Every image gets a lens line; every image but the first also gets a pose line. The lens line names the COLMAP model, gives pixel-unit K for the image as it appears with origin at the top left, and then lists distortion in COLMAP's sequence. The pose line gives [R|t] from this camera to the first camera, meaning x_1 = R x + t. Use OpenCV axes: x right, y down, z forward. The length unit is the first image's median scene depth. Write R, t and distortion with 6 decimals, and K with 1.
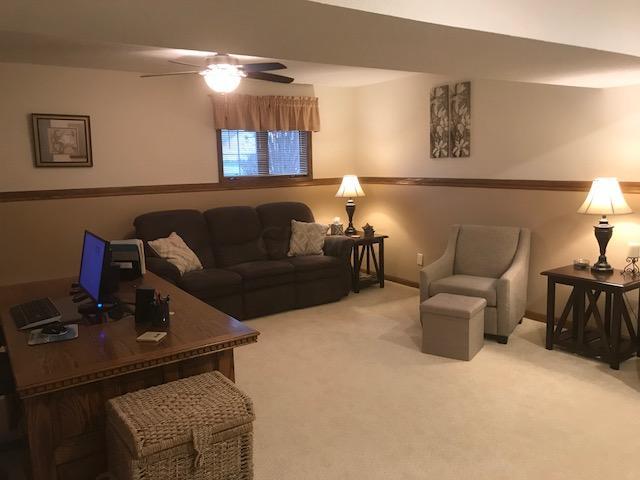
lens RADIAL K [[522.9, 0, 320.5], [0, 522.9, 237.0], [0, 0, 1]] dist [0.023616, -0.040215]
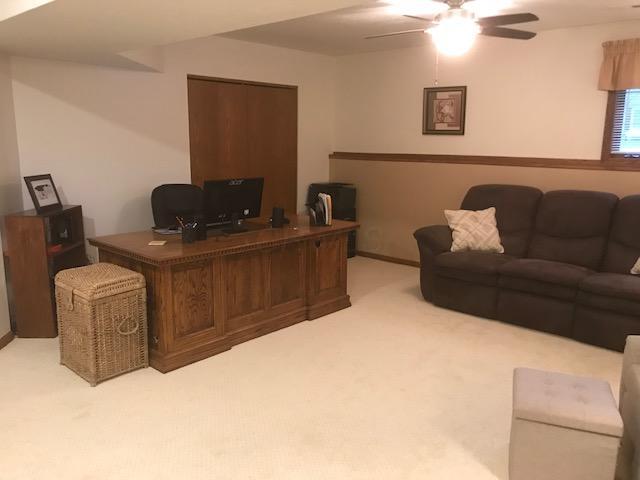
lens RADIAL K [[522.9, 0, 320.8], [0, 522.9, 240.9], [0, 0, 1]] dist [0.023616, -0.040215]
pose [[0.247825, 0.214041, -0.944865, 0.551948], [-0.154449, 0.971544, 0.179575, -0.074275], [0.956414, 0.101430, 0.273831, 0.473858]]
